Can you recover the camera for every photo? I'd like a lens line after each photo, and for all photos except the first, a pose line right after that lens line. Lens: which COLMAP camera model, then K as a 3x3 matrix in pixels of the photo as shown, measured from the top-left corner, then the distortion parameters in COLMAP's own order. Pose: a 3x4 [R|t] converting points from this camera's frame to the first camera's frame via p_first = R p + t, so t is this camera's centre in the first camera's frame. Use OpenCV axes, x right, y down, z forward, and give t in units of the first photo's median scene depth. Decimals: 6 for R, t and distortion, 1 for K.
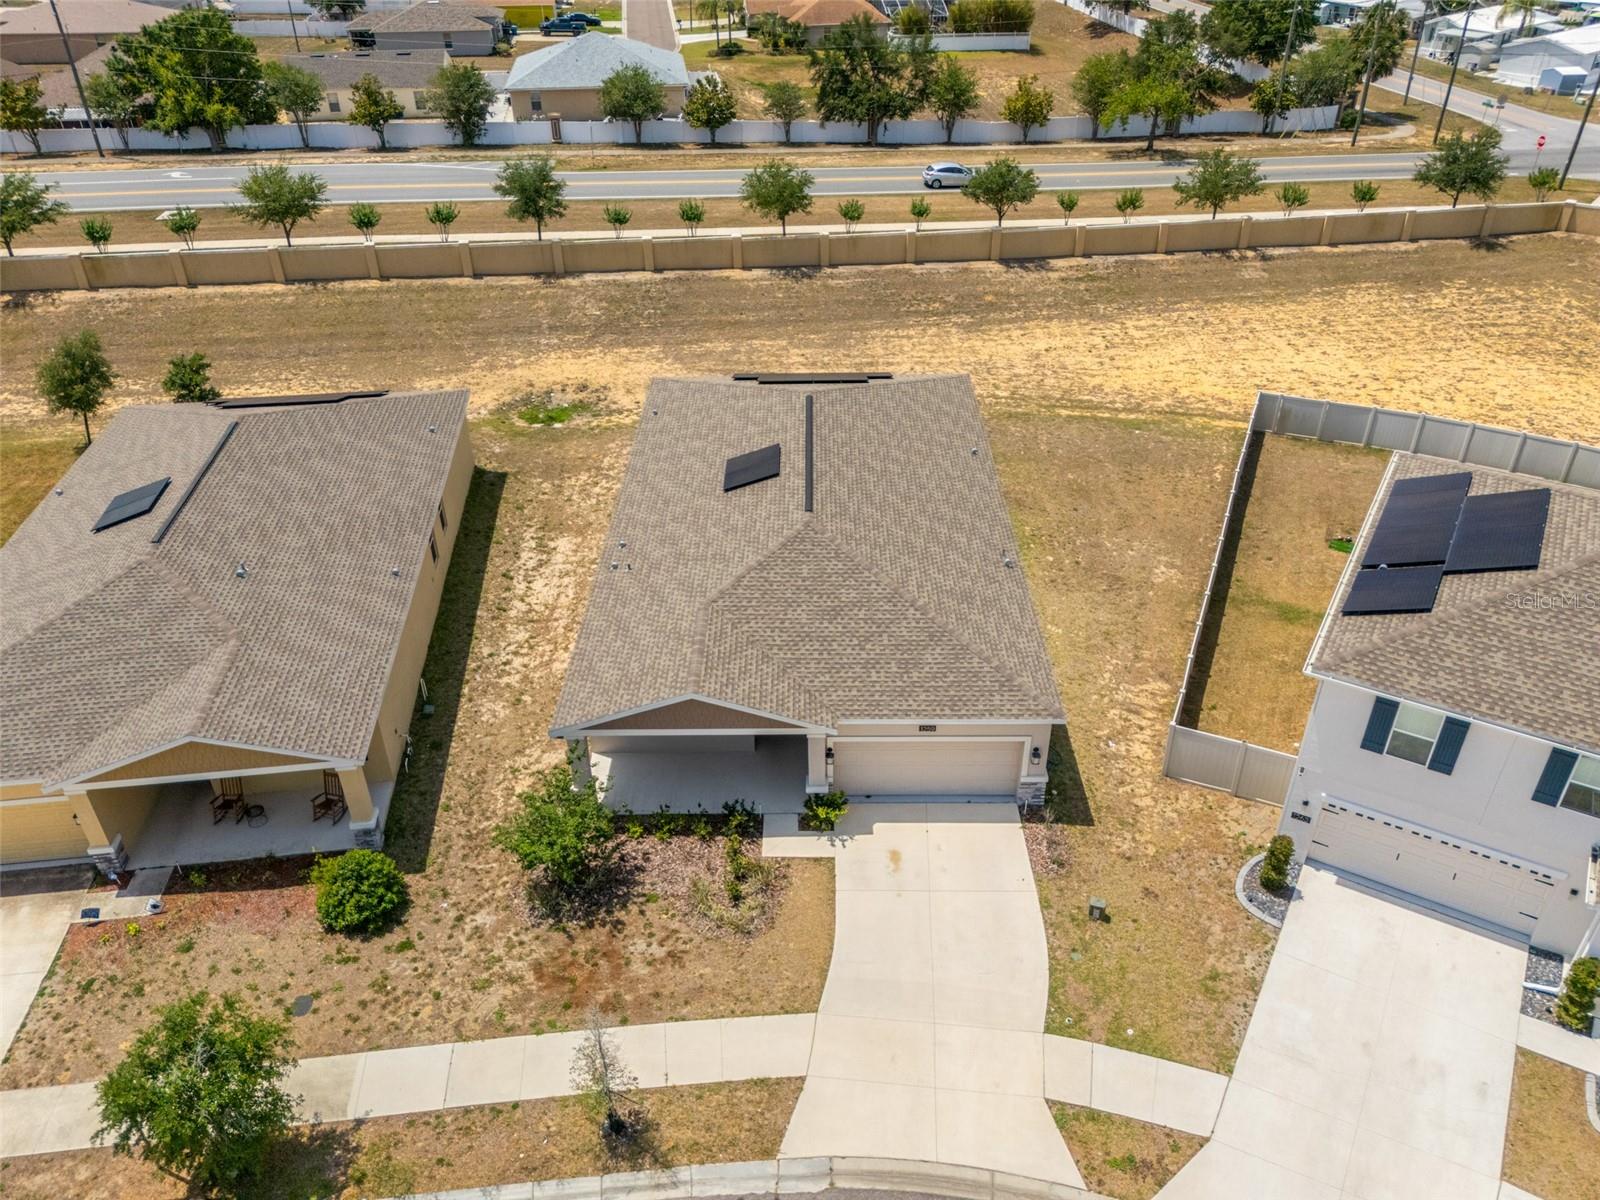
lens RADIAL K [[1175.4, 0, 800.0], [0, 1175.4, 600.0], [0, 0, 1]] dist [0.083382, -0.085105]
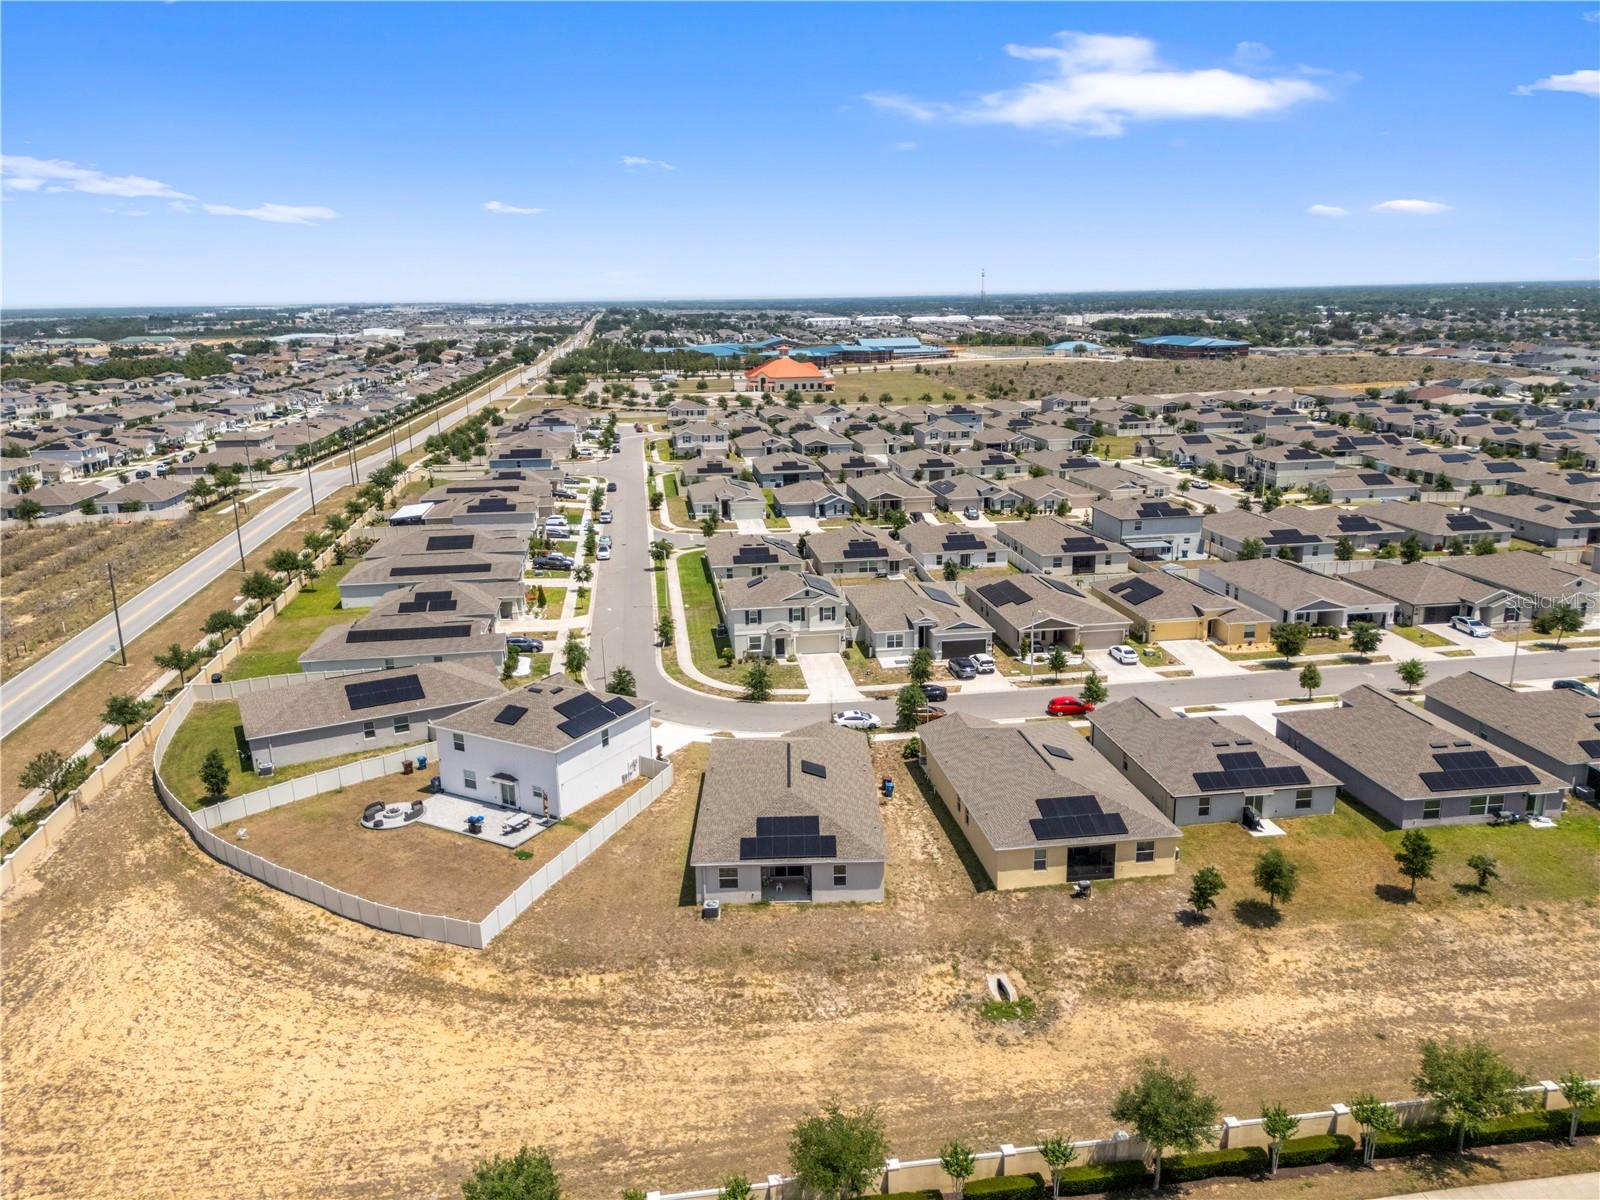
lens RADIAL K [[1175.4, 0, 800.0], [0, 1175.4, 600.0], [0, 0, 1]] dist [0.083382, -0.085105]
pose [[-0.999339, 0.034447, -0.011638, 0.001074], [0.014403, 0.668938, 0.743179, -1.349468], [0.033385, 0.742520, -0.668992, 1.512424]]
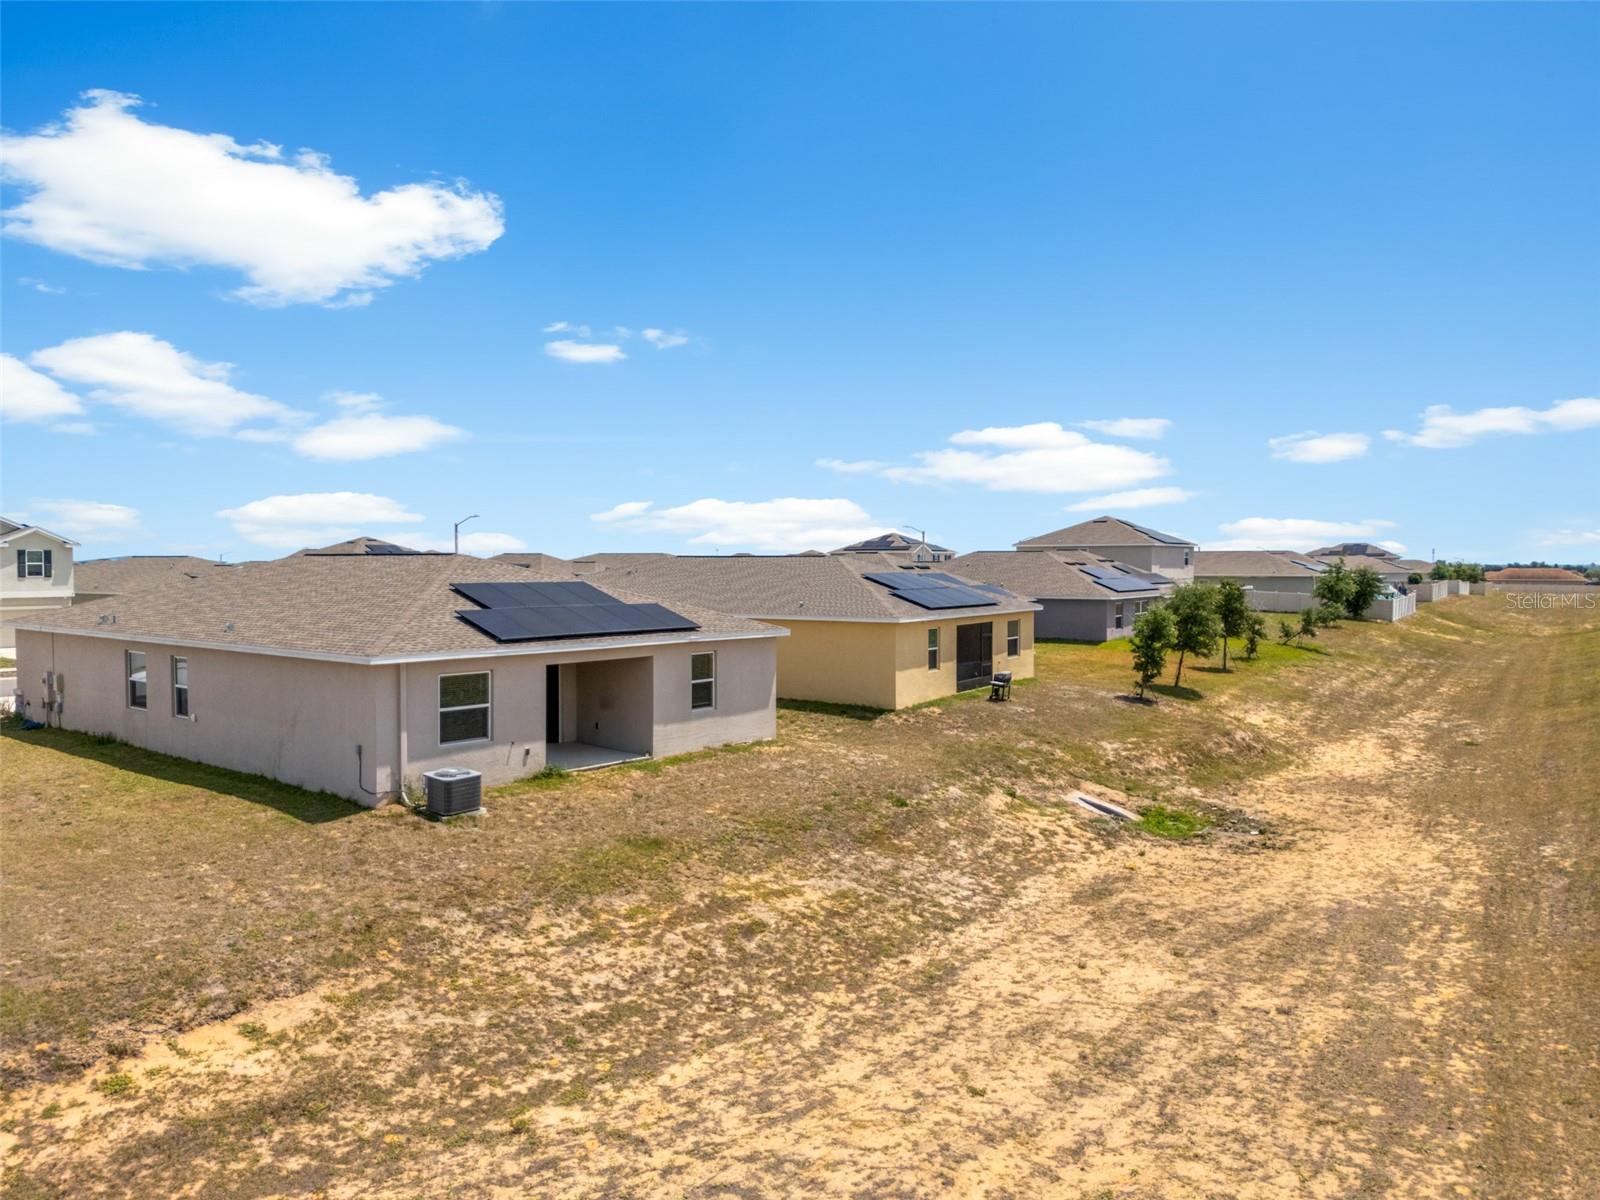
lens RADIAL K [[1179.1, 0, 800.0], [0, 1179.1, 600.0], [0, 0, 1]] dist [0.057276, -0.038354]
pose [[-0.643708, 0.037967, -0.764329, 0.340693], [-0.414156, 0.822583, 0.389657, -0.400893], [0.643518, 0.567376, -0.513779, 1.136564]]
